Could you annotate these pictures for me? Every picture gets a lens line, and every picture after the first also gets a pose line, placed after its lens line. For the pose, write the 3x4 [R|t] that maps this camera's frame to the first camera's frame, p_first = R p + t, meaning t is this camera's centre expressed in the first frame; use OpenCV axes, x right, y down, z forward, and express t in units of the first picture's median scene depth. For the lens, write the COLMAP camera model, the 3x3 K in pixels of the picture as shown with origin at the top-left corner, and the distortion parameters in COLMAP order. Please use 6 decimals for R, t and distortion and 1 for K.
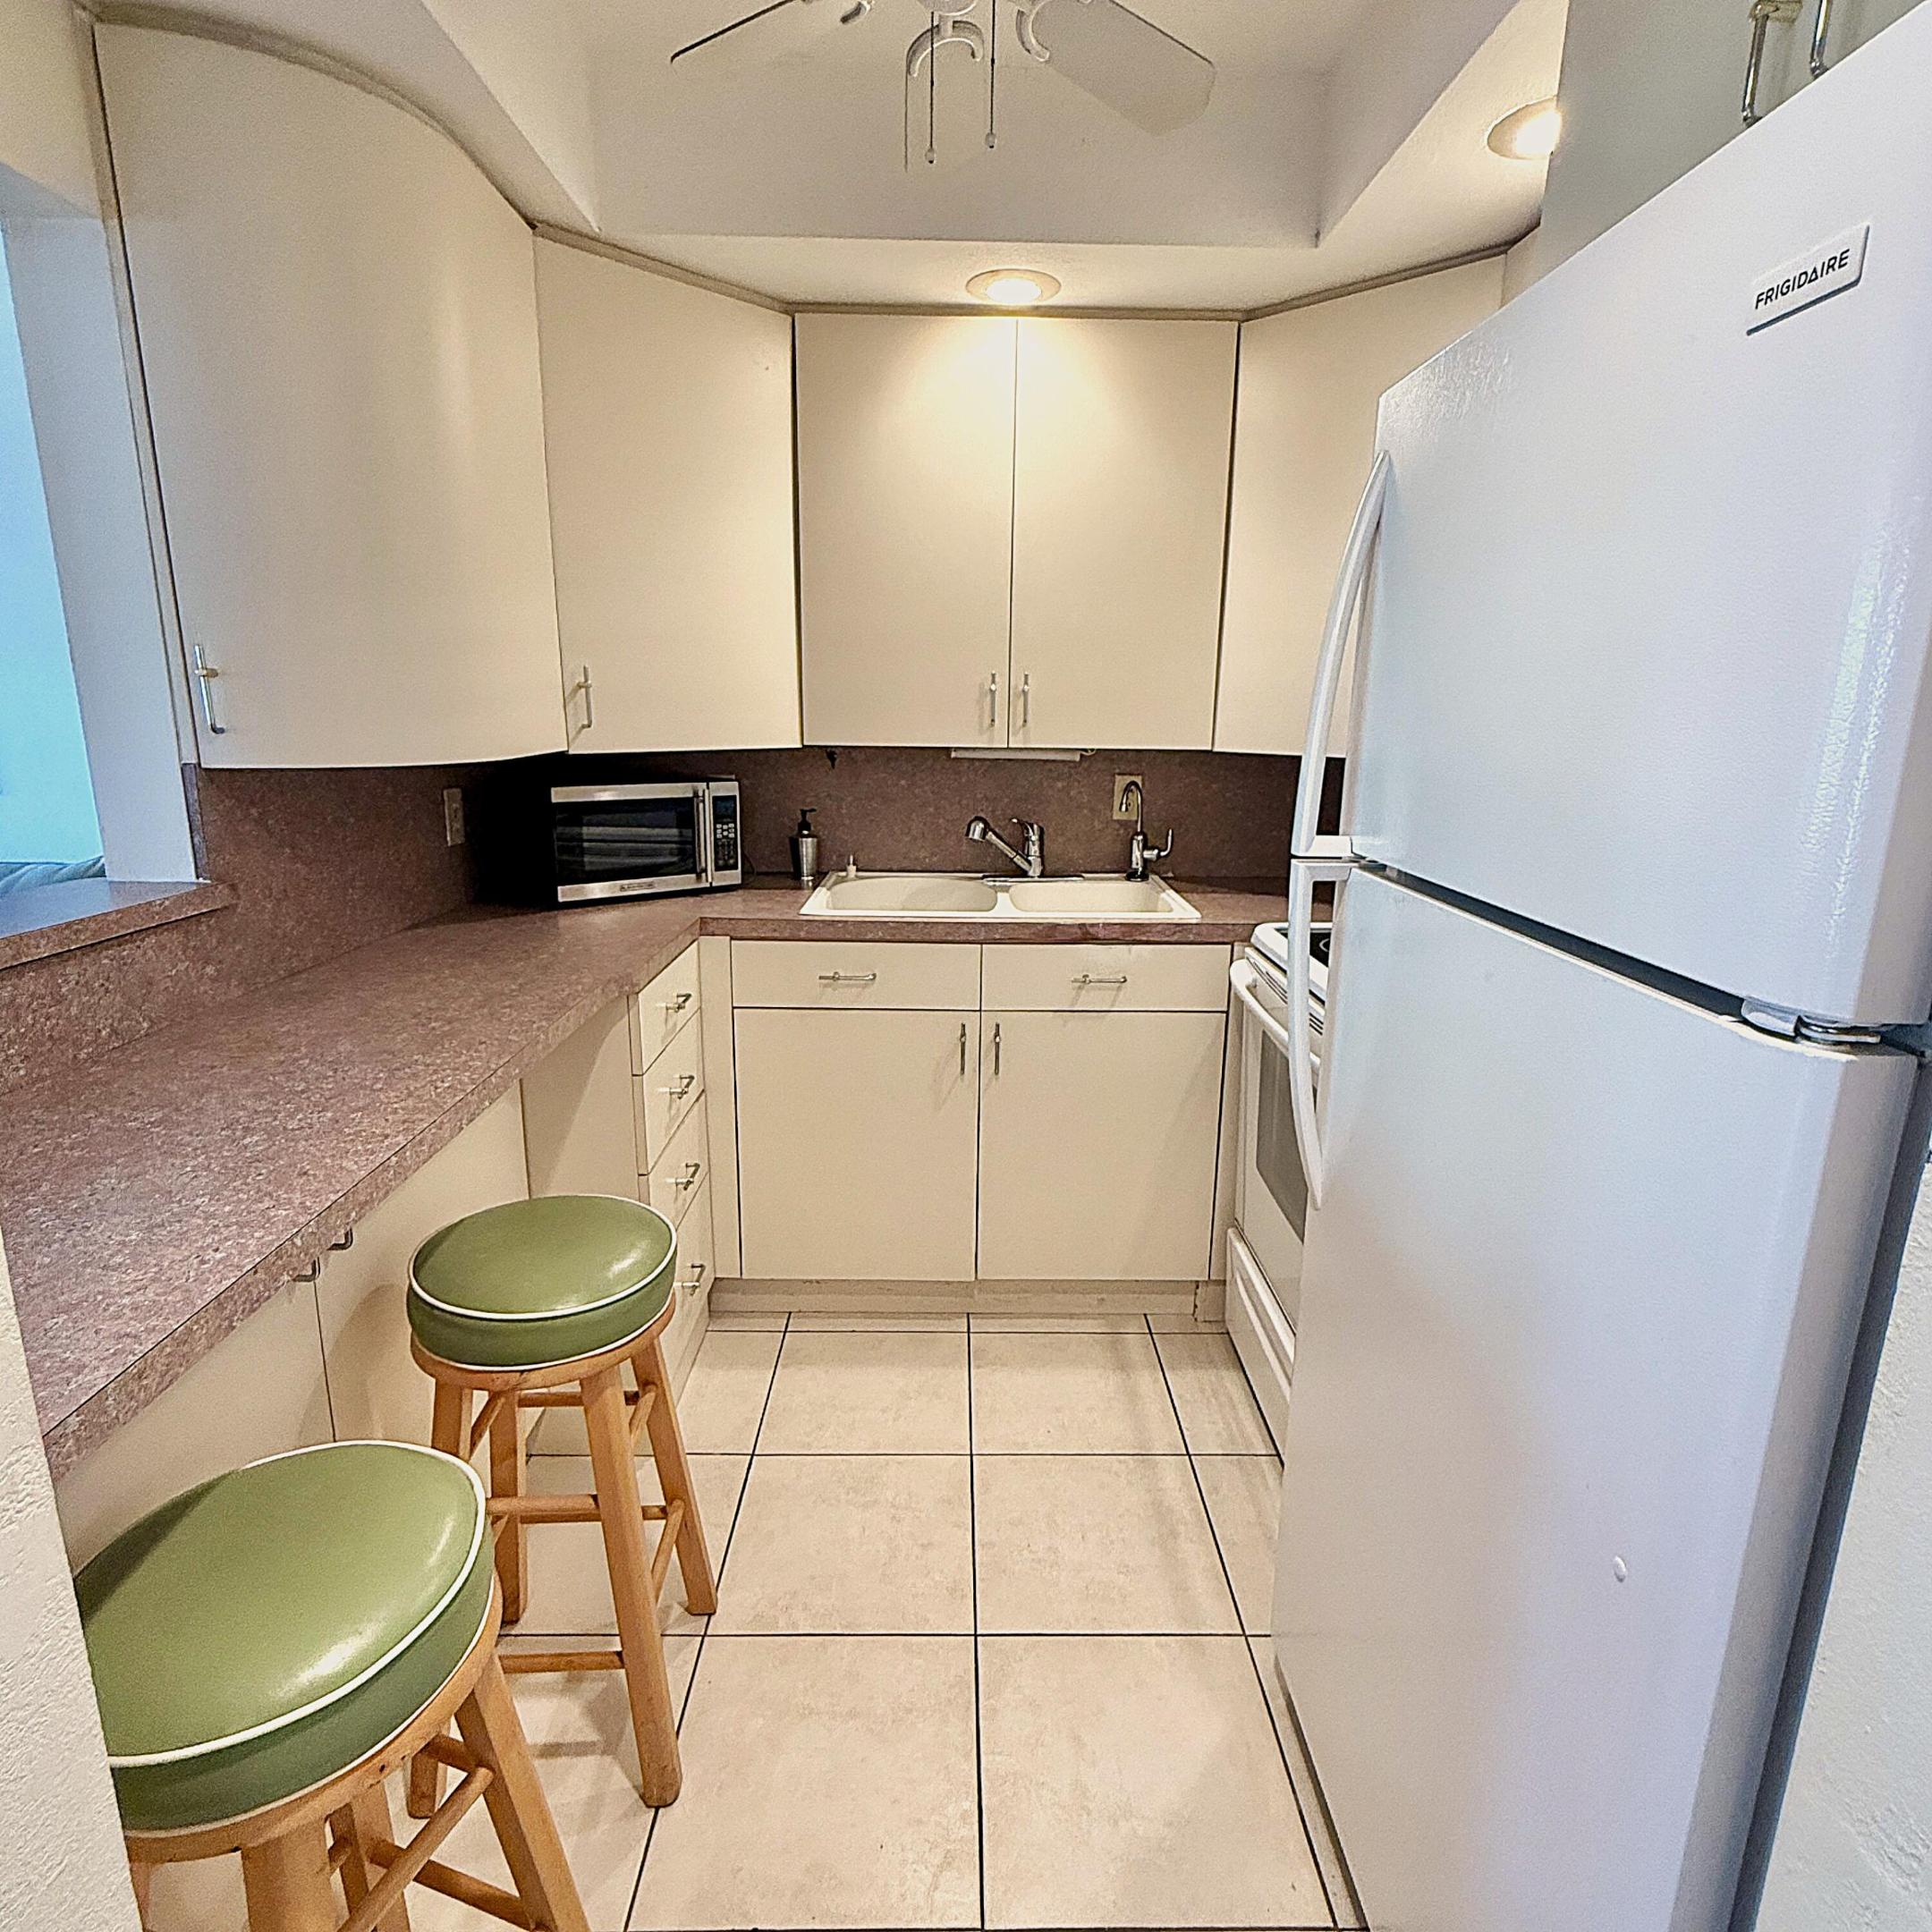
lens RADIAL K [[1103.3, 0, 966.0], [0, 1103.3, 959.7], [0, 0, 1]] dist [0.004097, -0.000798]
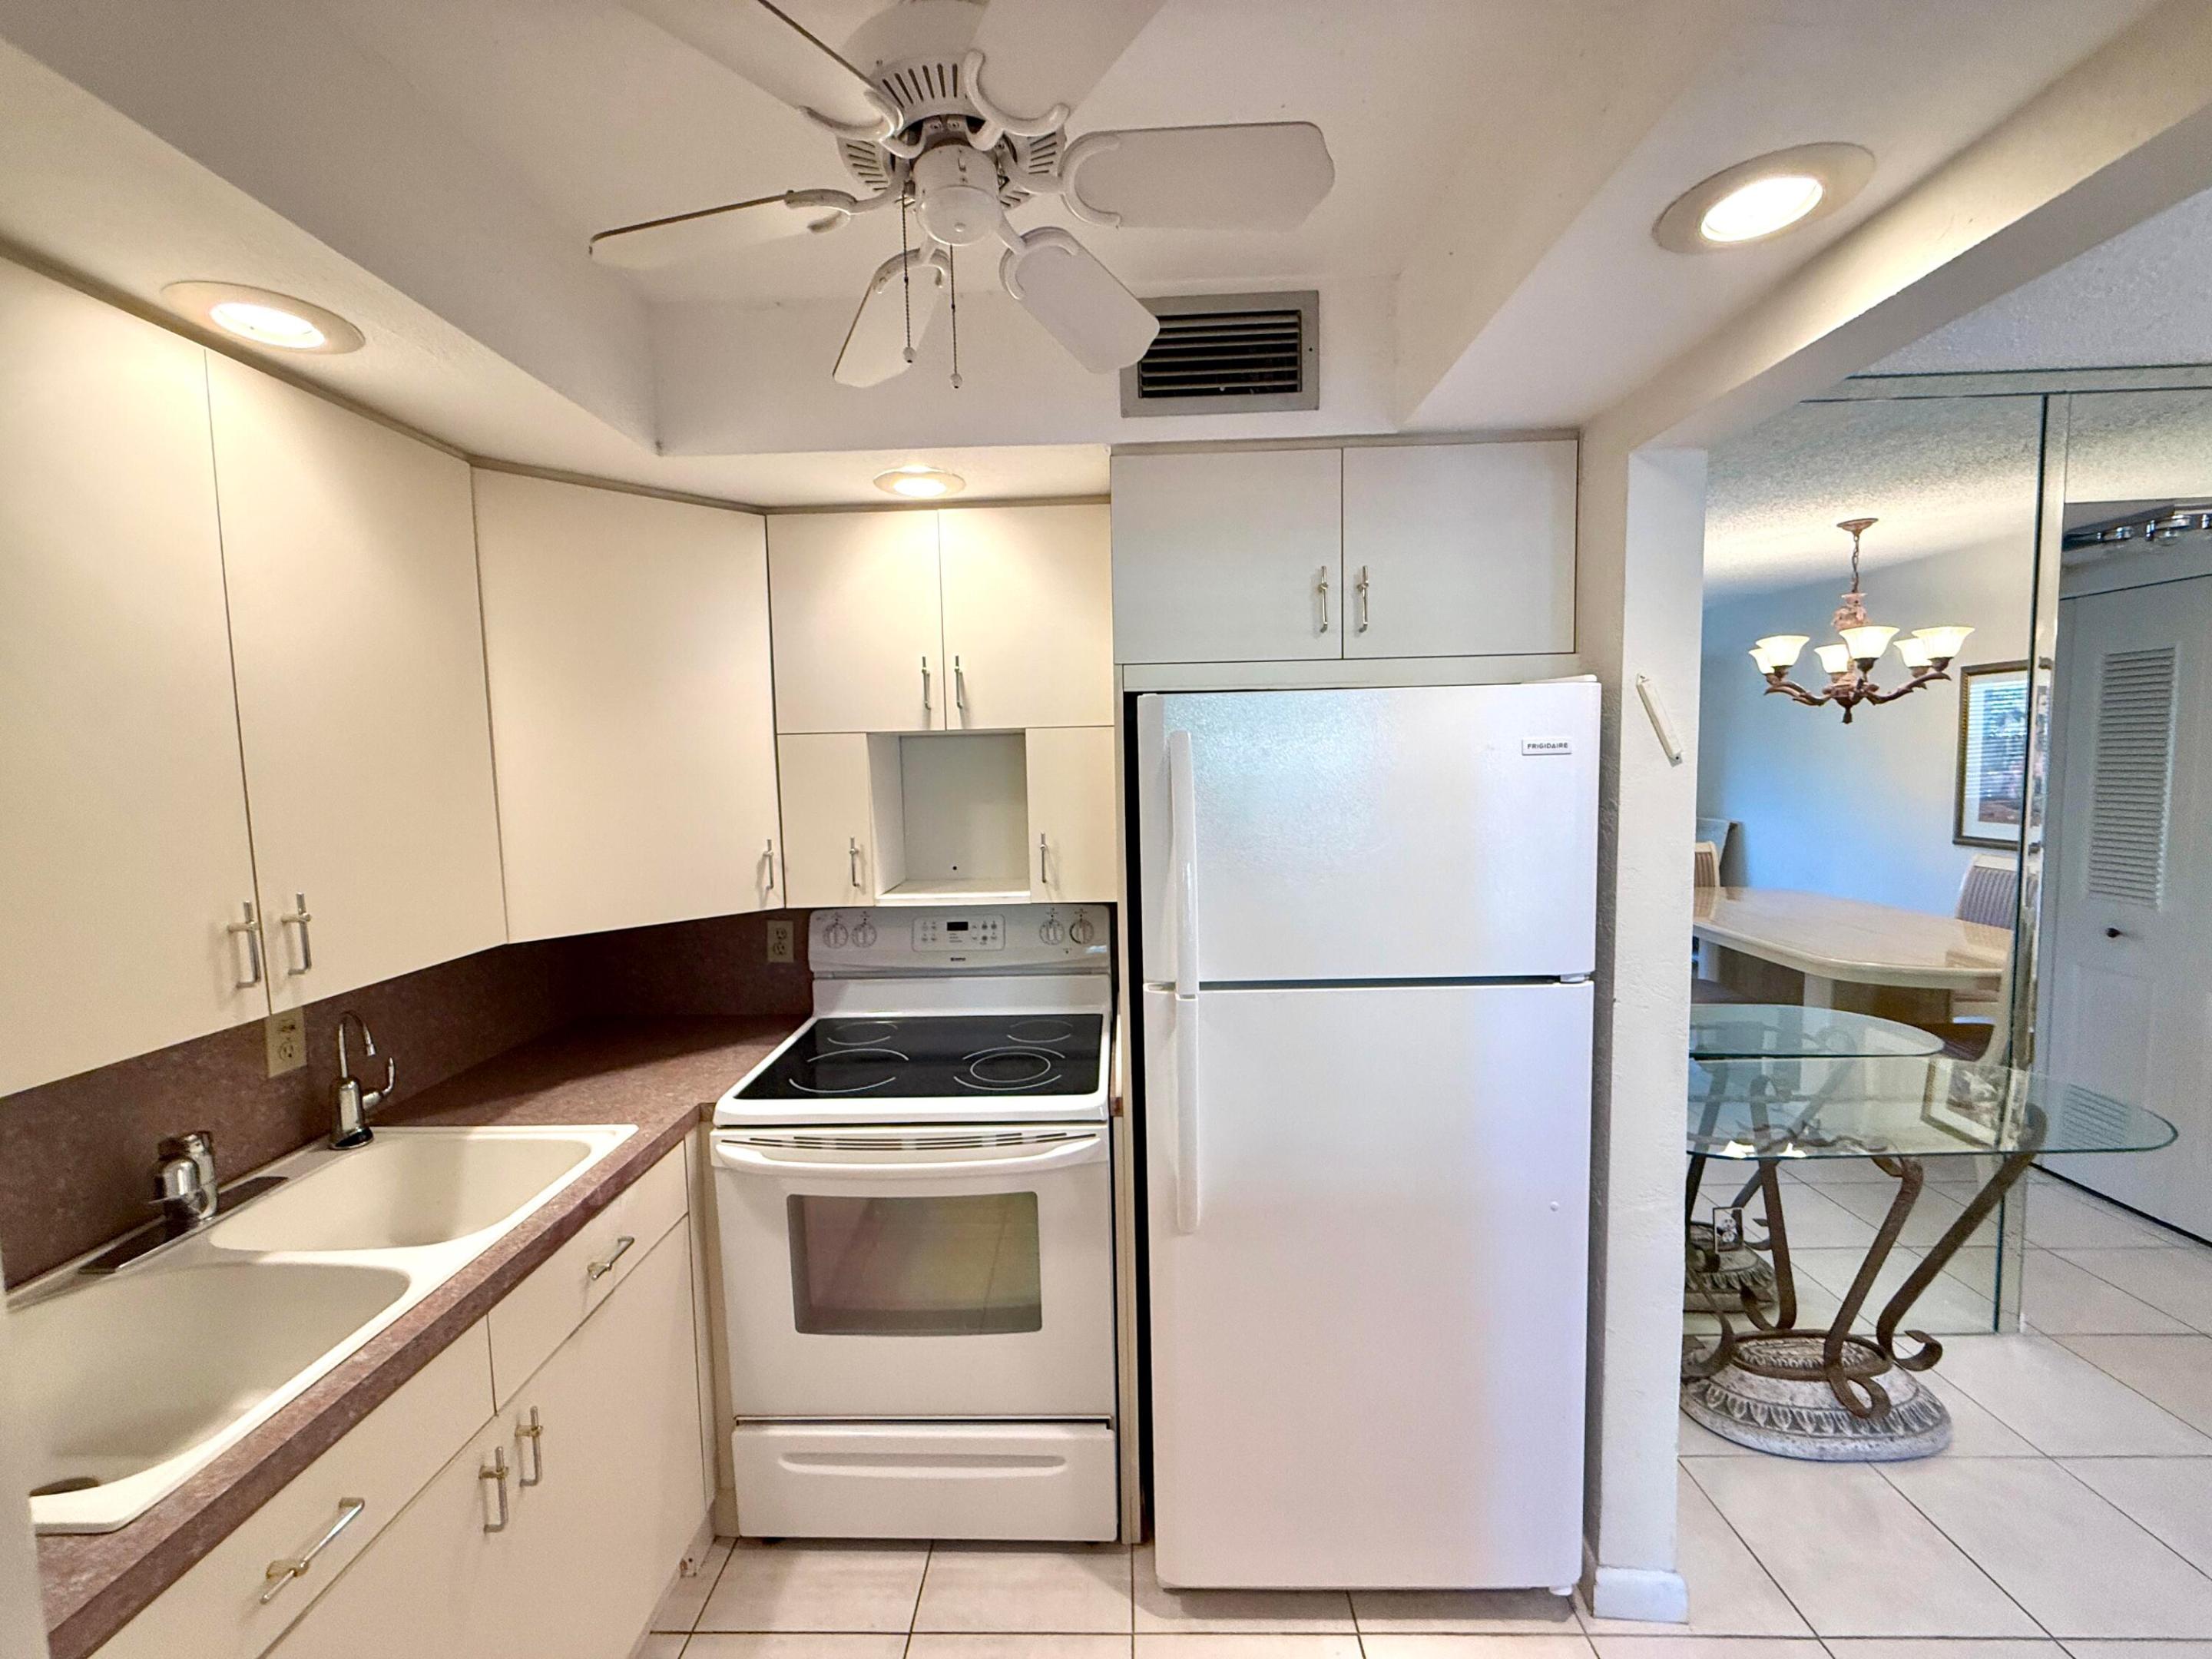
lens RADIAL K [[888.2, 0, 1101.5], [0, 888.2, 828.7], [0, 0, 1]] dist [0.002653, -0.000602]
pose [[0.028818, -0.096603, 0.994906, -0.467505], [0.249926, 0.964402, 0.086402, -0.242766], [-0.967836, 0.246163, 0.051936, 0.564540]]
